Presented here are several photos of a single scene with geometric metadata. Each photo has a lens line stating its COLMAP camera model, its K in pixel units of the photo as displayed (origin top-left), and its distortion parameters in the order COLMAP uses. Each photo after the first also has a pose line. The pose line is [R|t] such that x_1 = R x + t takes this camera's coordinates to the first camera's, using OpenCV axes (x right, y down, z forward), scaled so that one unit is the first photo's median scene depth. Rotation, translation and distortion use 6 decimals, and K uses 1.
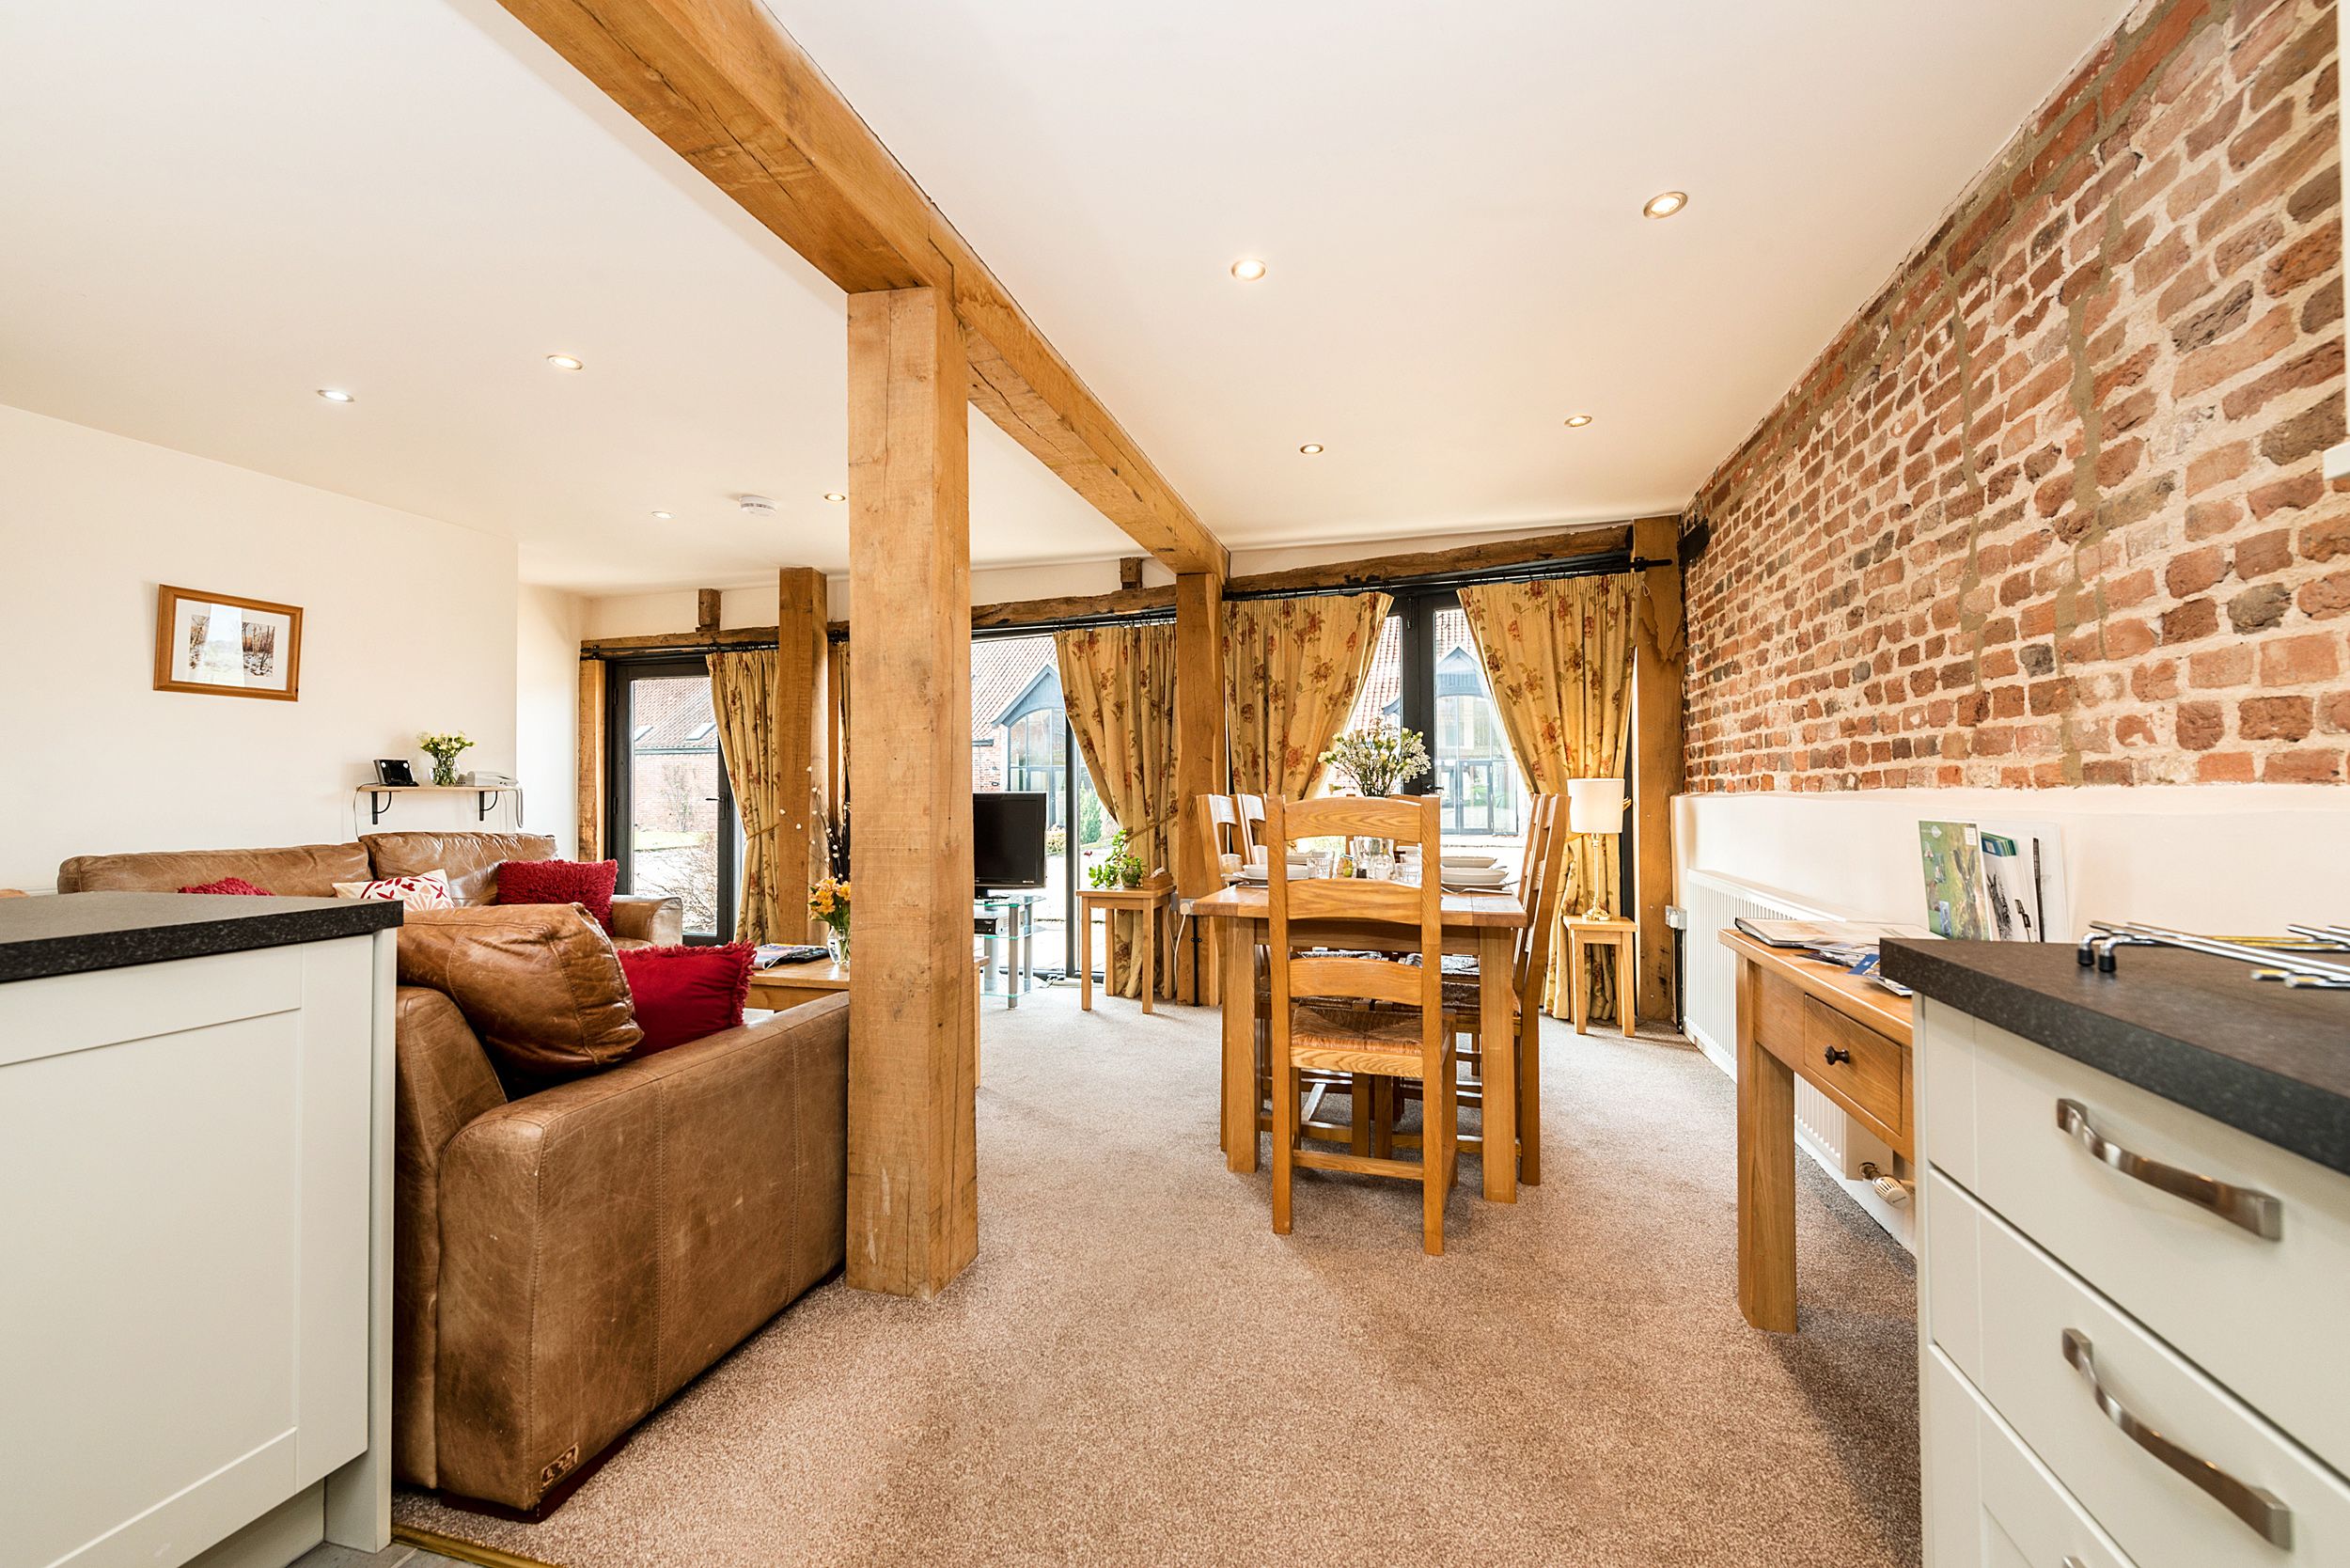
lens RADIAL K [[921.2, 0, 1176.0], [0, 921.2, 779.0], [0, 0, 1]] dist [0.009928, -0.000563]
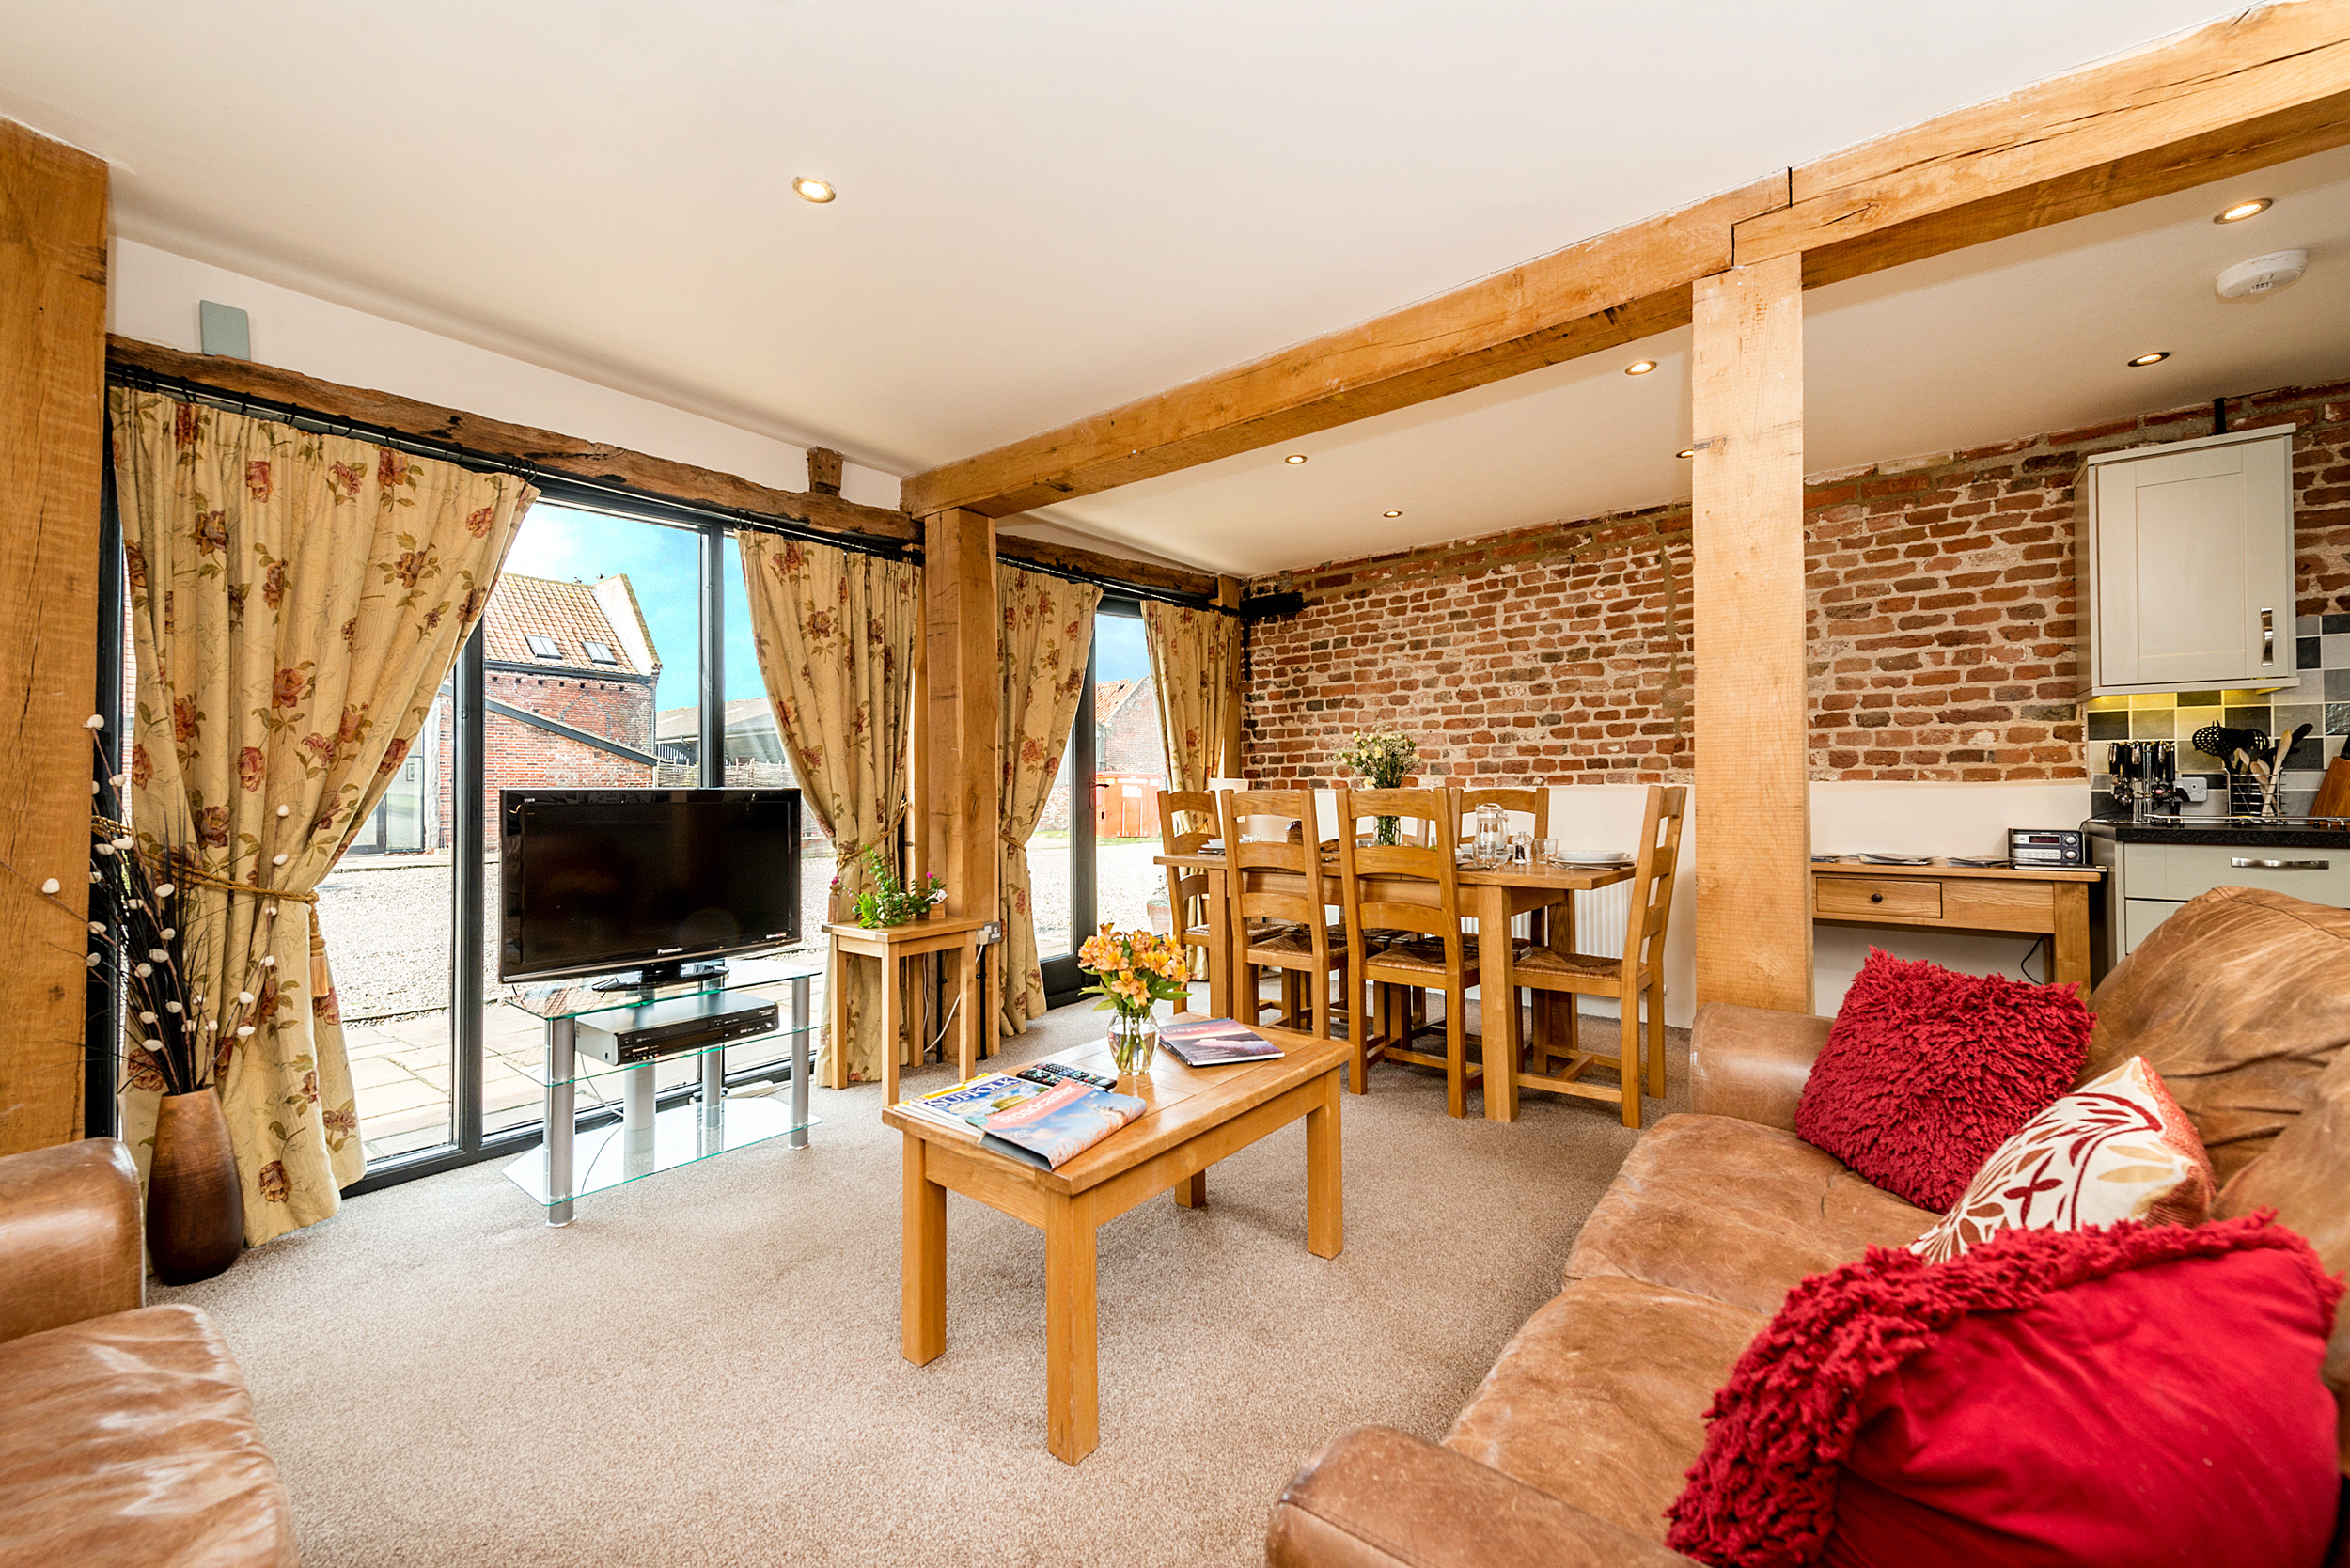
lens RADIAL K [[921.2, 0, 1176.0], [0, 921.2, 779.0], [0, 0, 1]] dist [0.009928, -0.000563]
pose [[0.377098, 0.015067, 0.926051, -1.509018], [-0.006301, 0.999886, -0.013702, 0.035025], [-0.926152, -0.000668, 0.377150, 1.274247]]
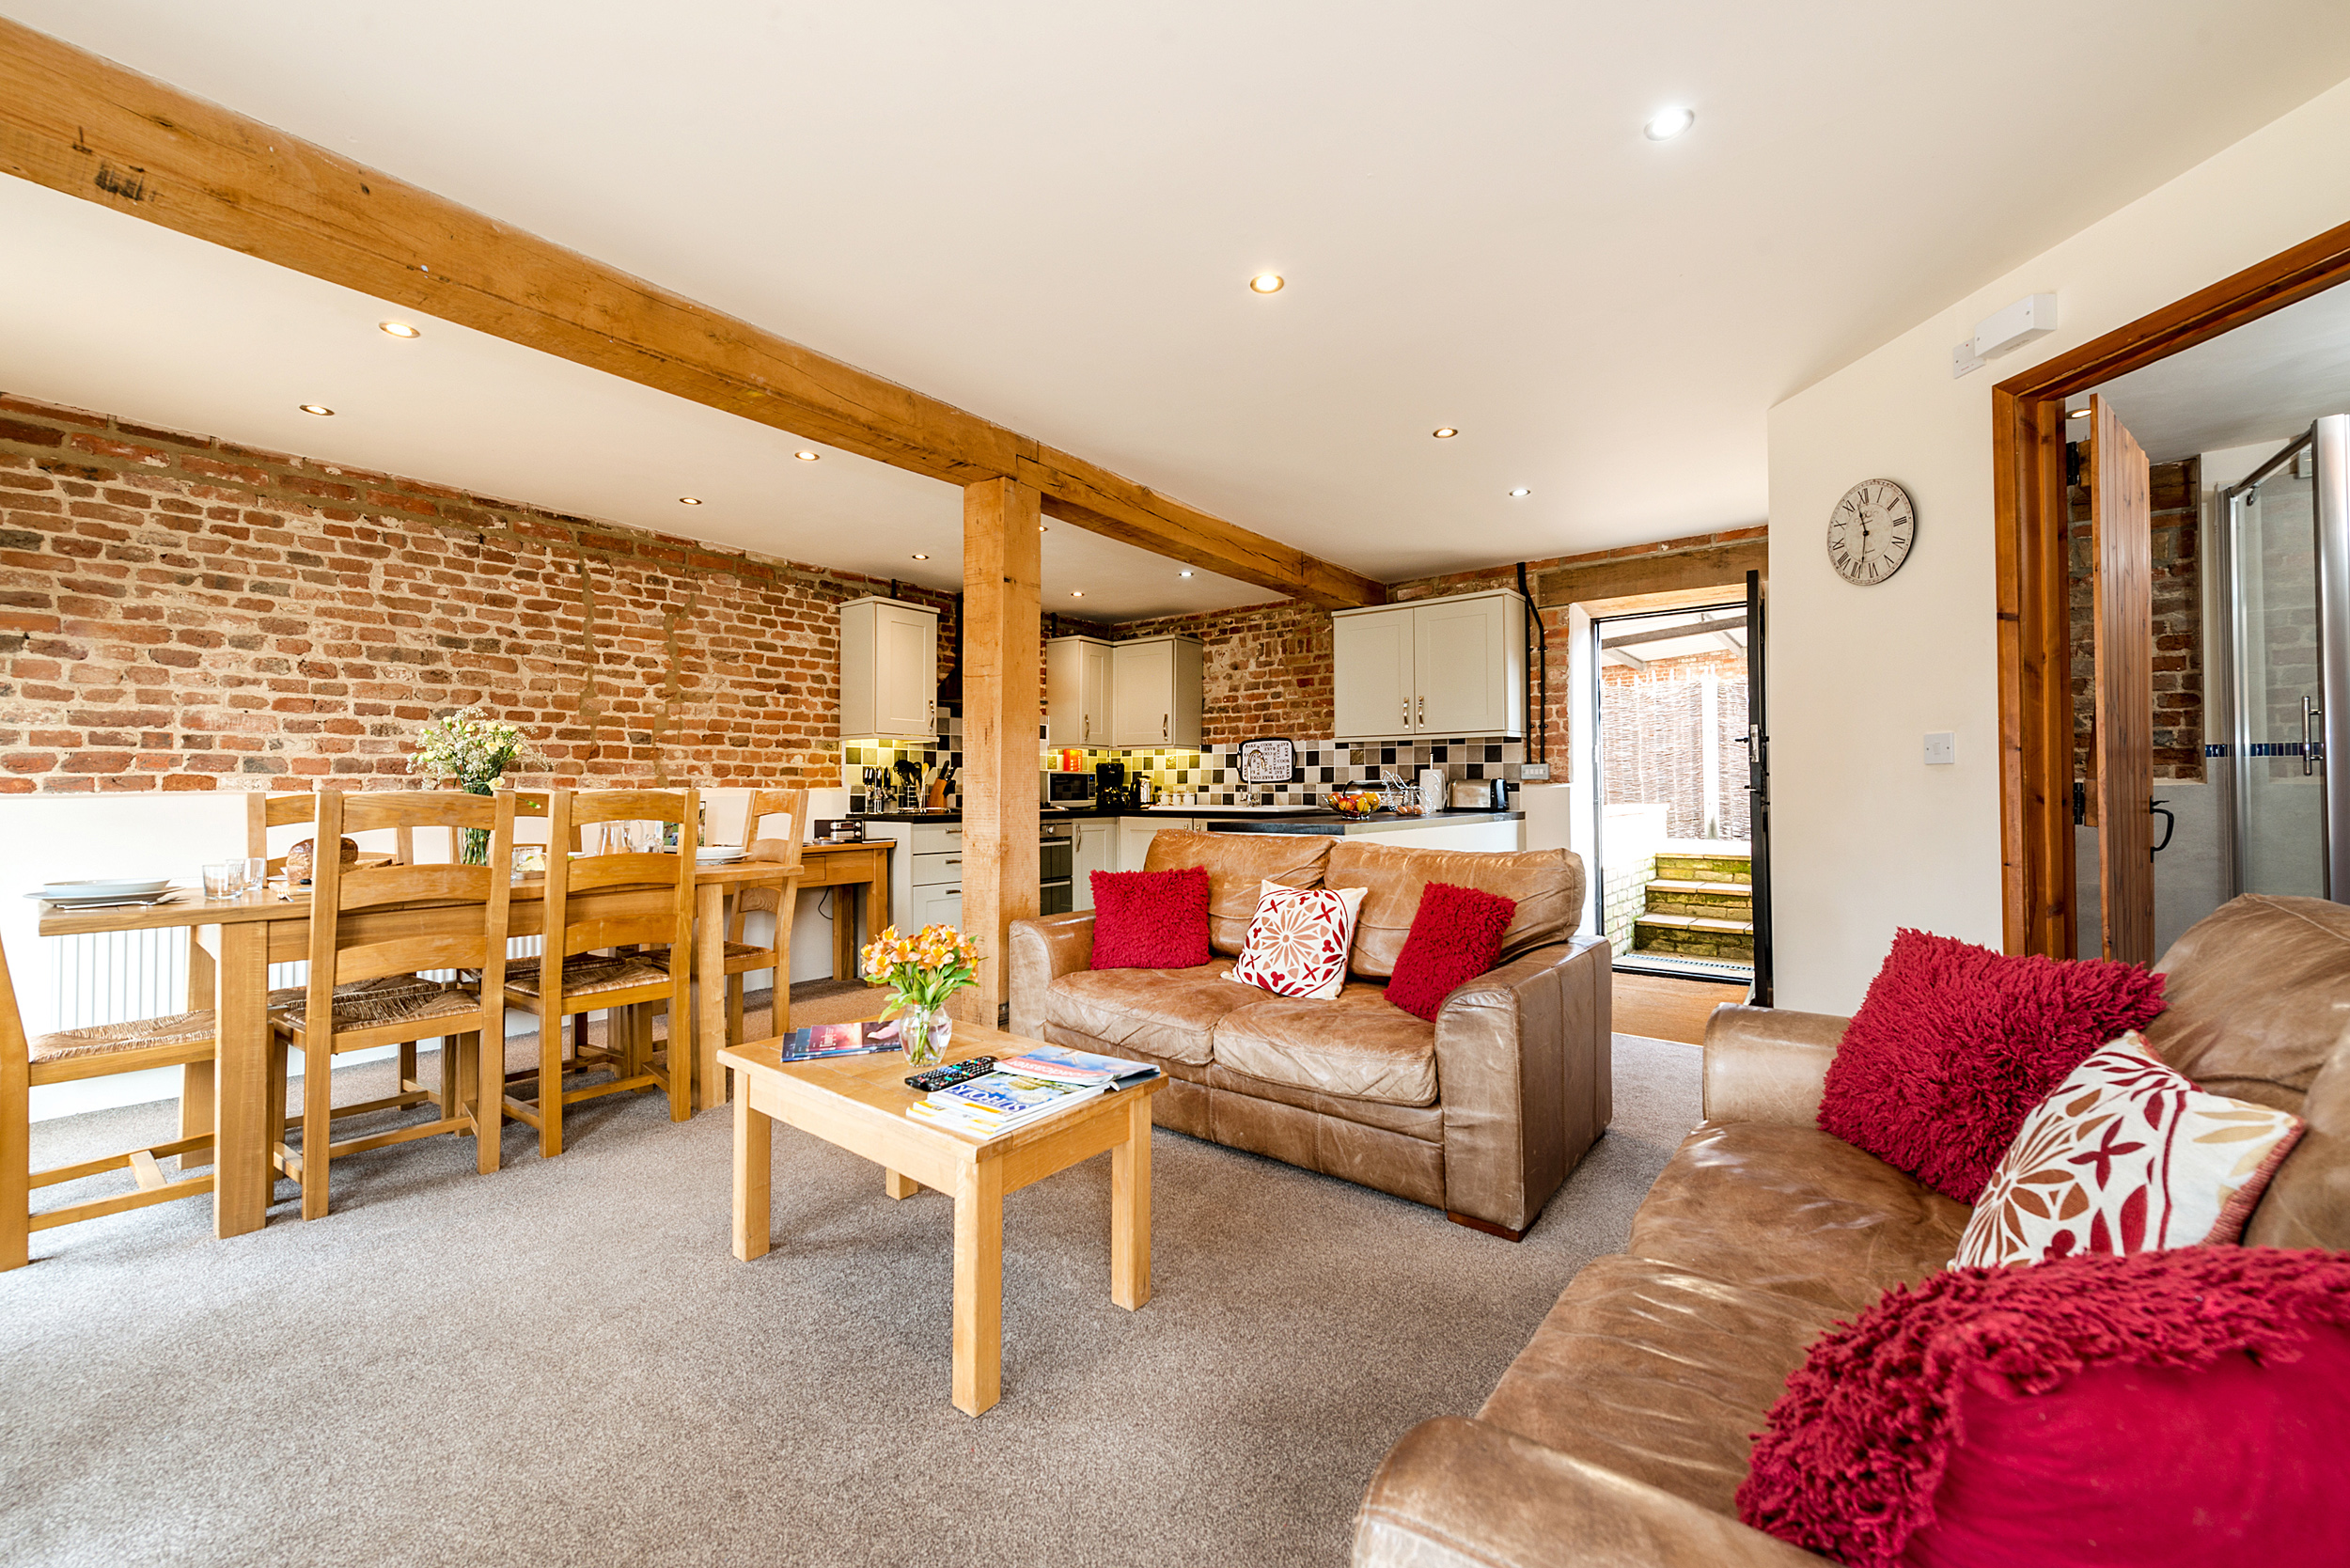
lens RADIAL K [[921.2, 0, 1176.0], [0, 921.2, 779.0], [0, 0, 1]] dist [0.009928, -0.000563]
pose [[-0.929819, 0.015037, 0.367709, -1.232681], [0.005629, 0.999629, -0.026646, 0.053300], [-0.367973, -0.022706, -0.929559, 2.548733]]
